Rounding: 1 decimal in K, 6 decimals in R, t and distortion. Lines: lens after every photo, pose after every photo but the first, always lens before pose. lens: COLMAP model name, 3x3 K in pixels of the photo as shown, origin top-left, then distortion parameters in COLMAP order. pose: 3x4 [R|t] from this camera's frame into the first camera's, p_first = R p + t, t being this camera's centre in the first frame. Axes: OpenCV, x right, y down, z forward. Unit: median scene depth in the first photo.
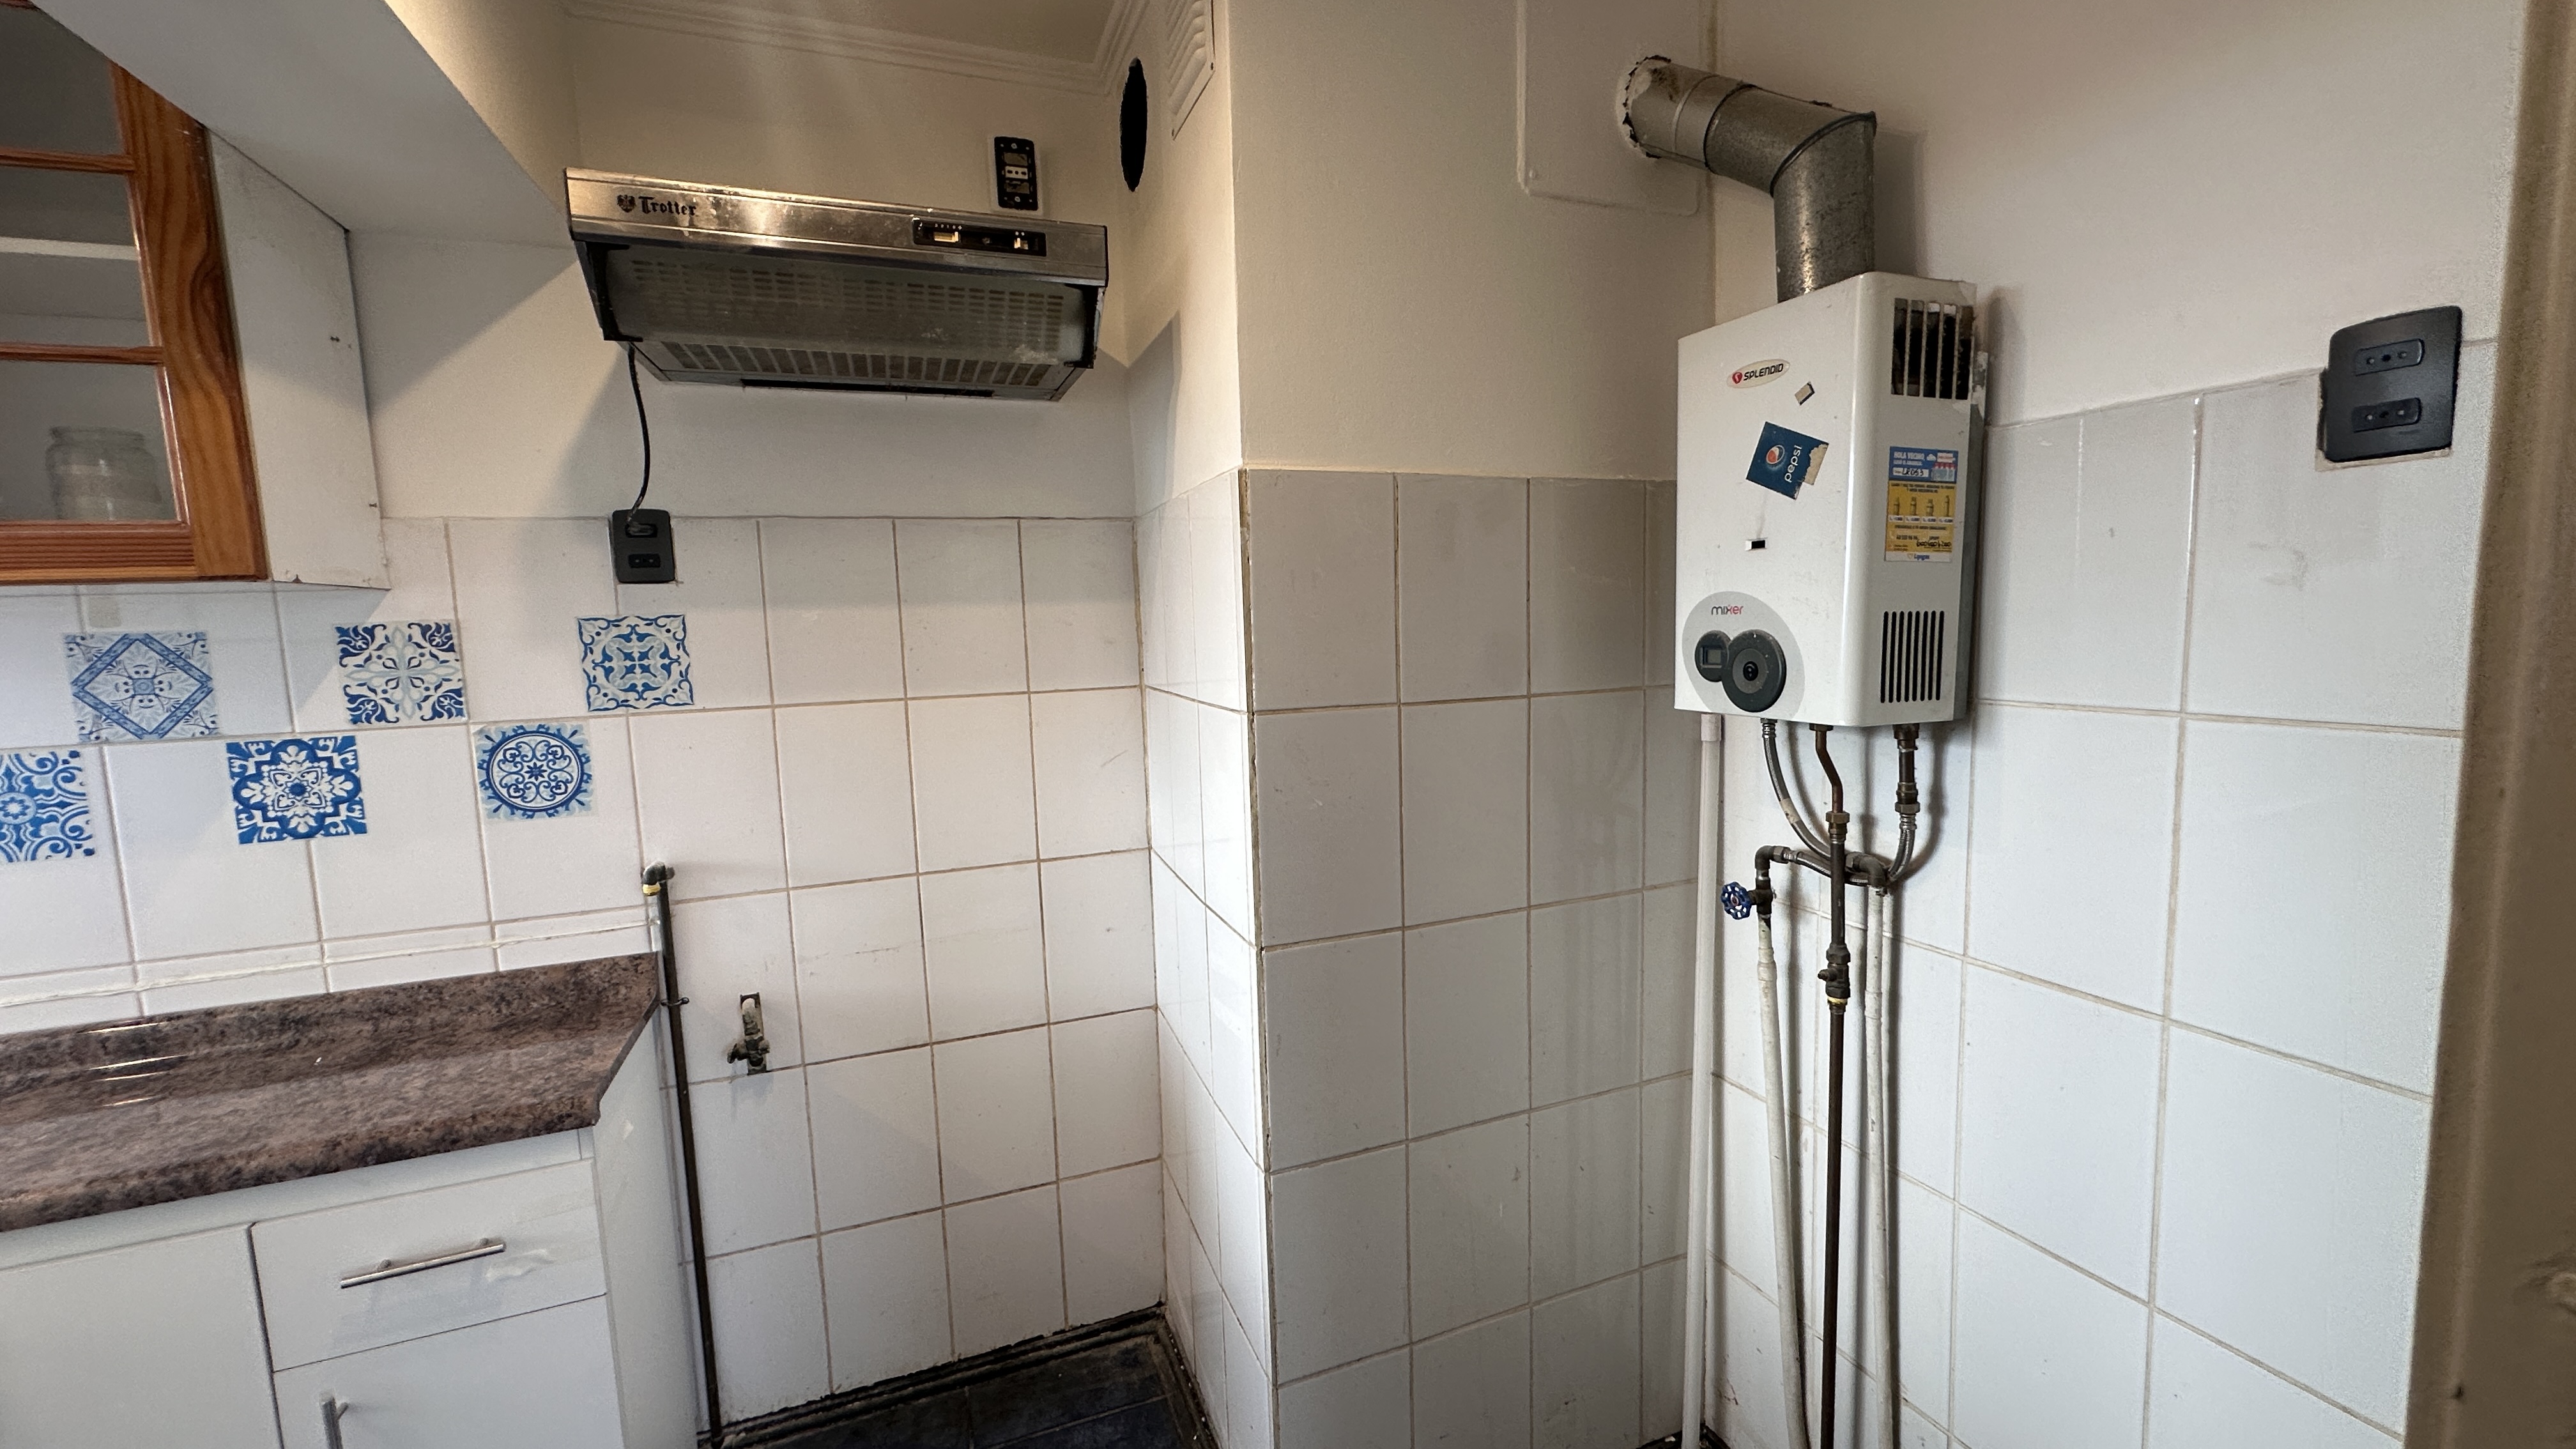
lens RADIAL K [[1023.5, 0, 1285.0], [0, 1023.5, 727.5], [0, 0, 1]] dist [-0.006483, 0.001081]
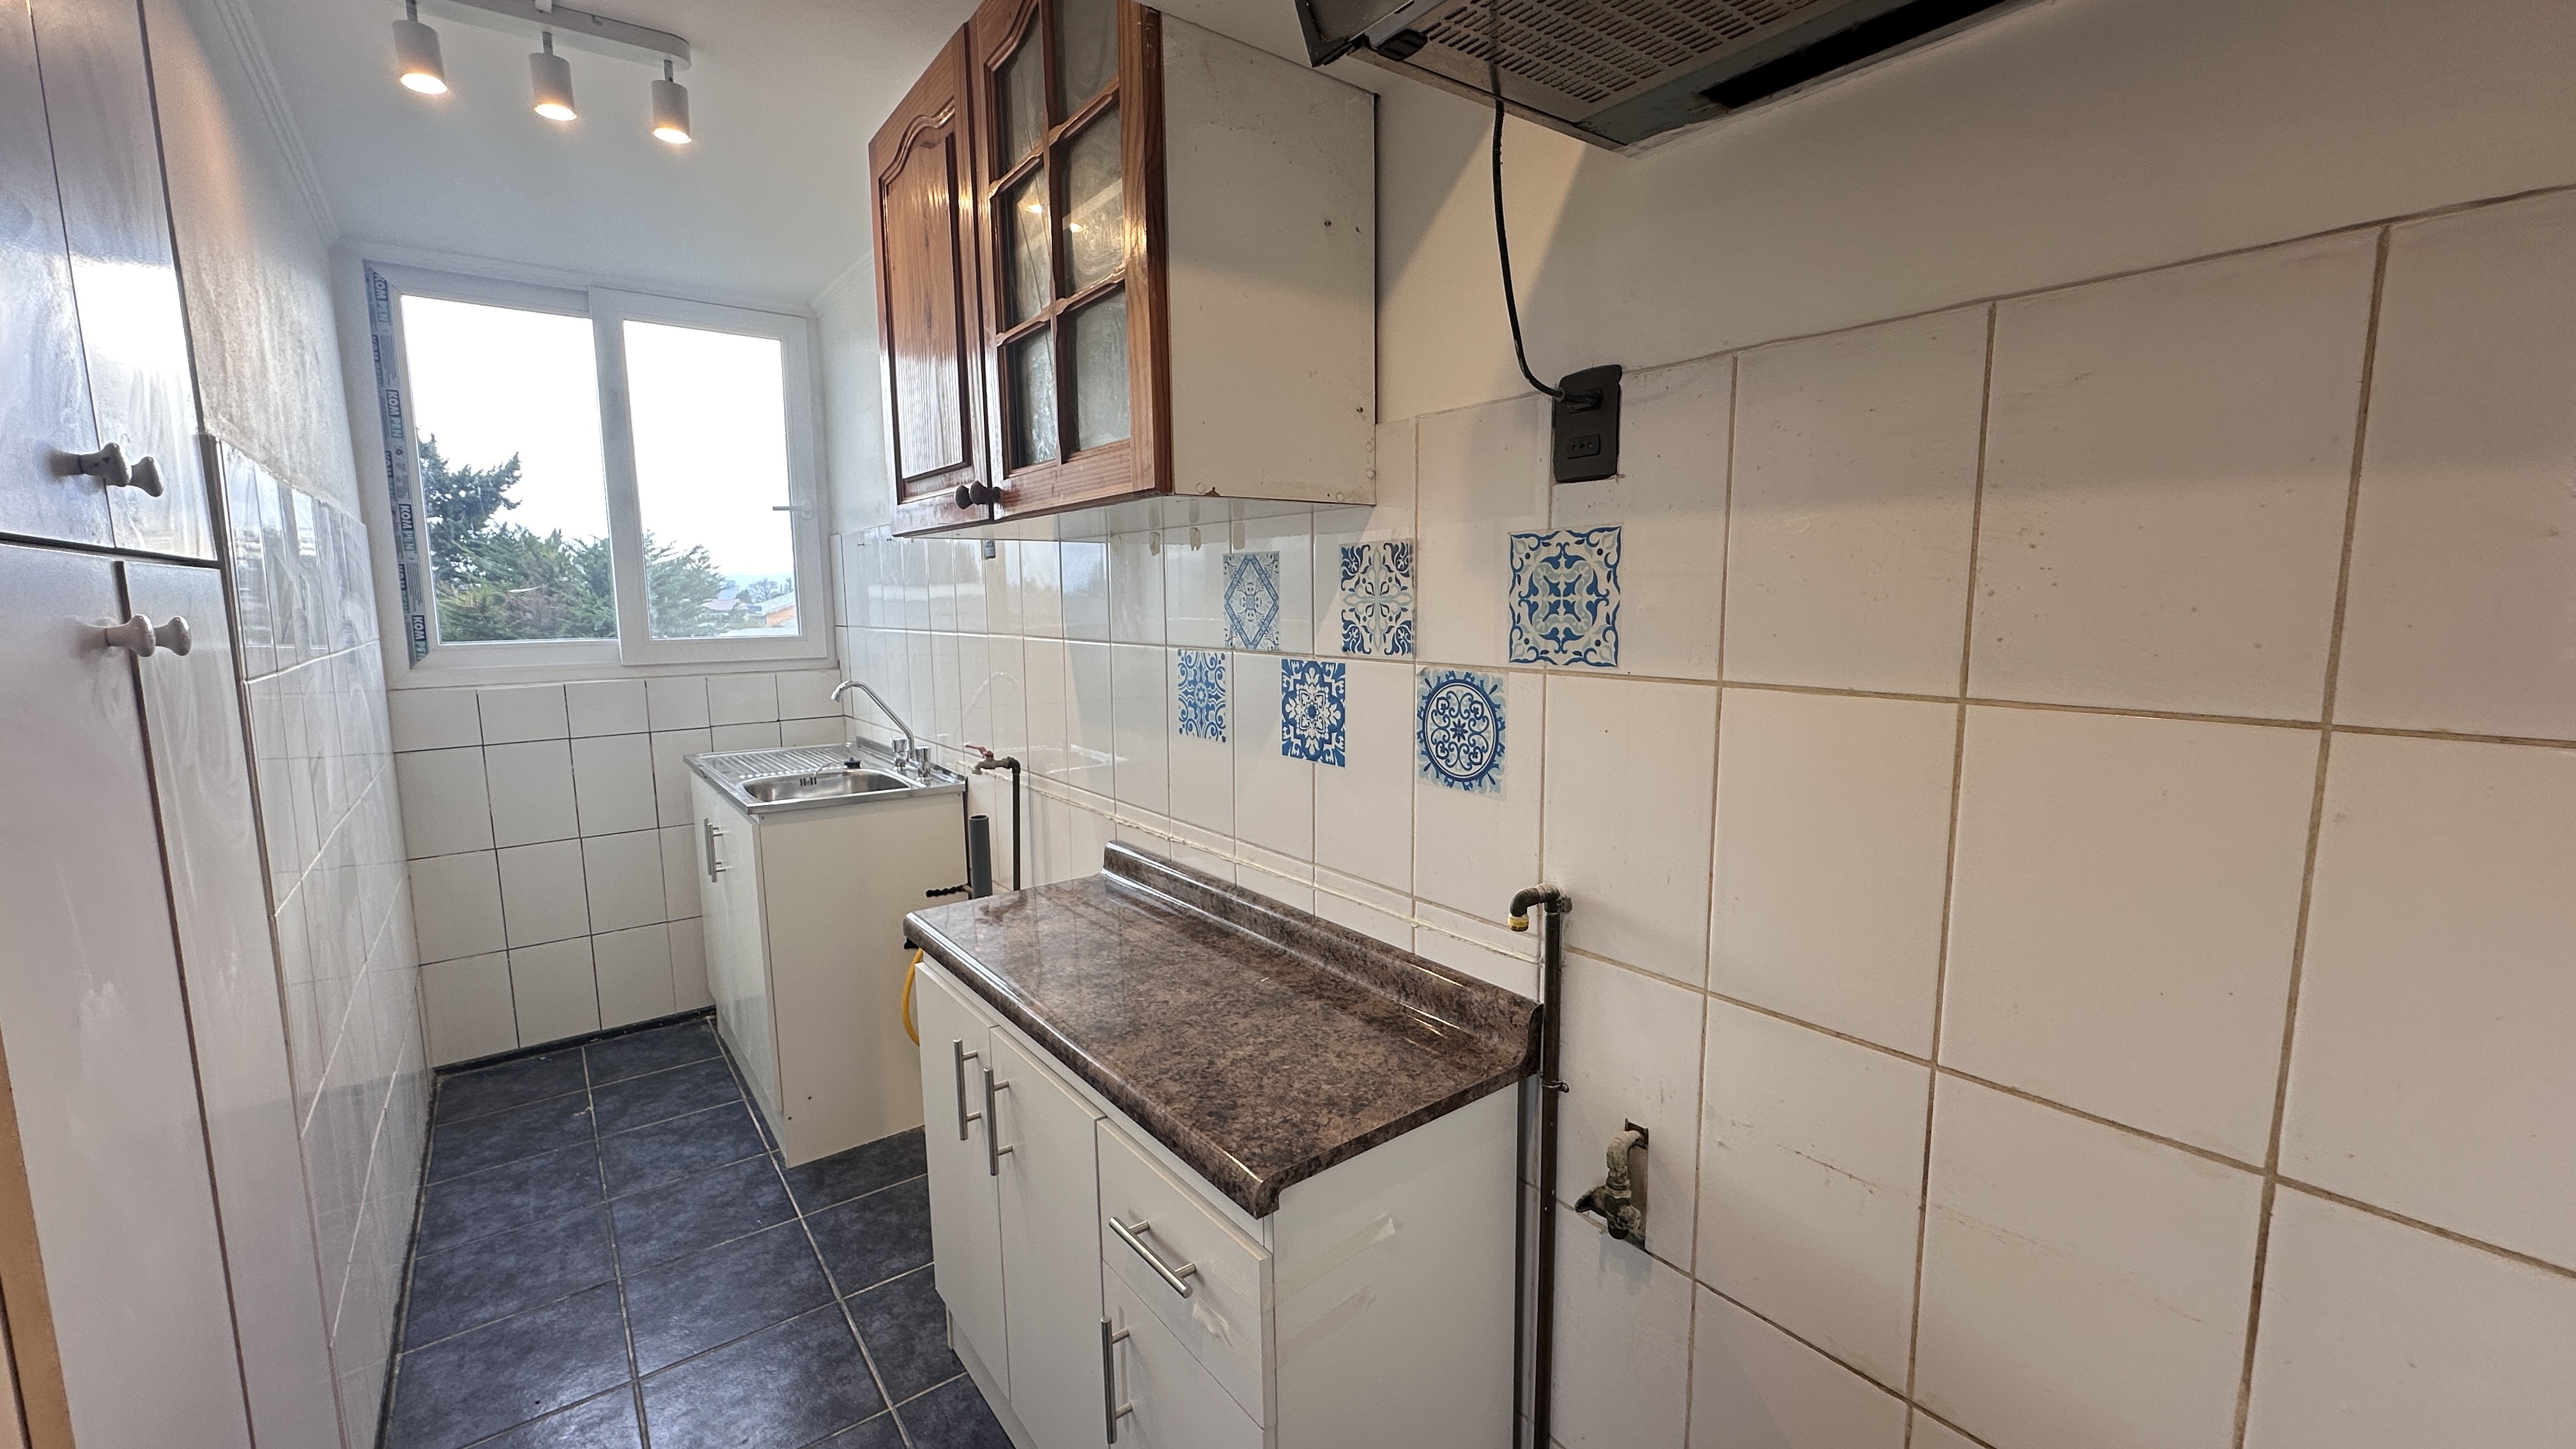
lens RADIAL K [[1023.5, 0, 1290.1], [0, 1023.5, 722.0], [0, 0, 1]] dist [-0.006483, 0.001081]
pose [[0.283492, 0.149941, -0.947180, -0.018552], [-0.104358, 0.986659, 0.124956, -0.051724], [0.953279, 0.063422, 0.295357, 0.671351]]
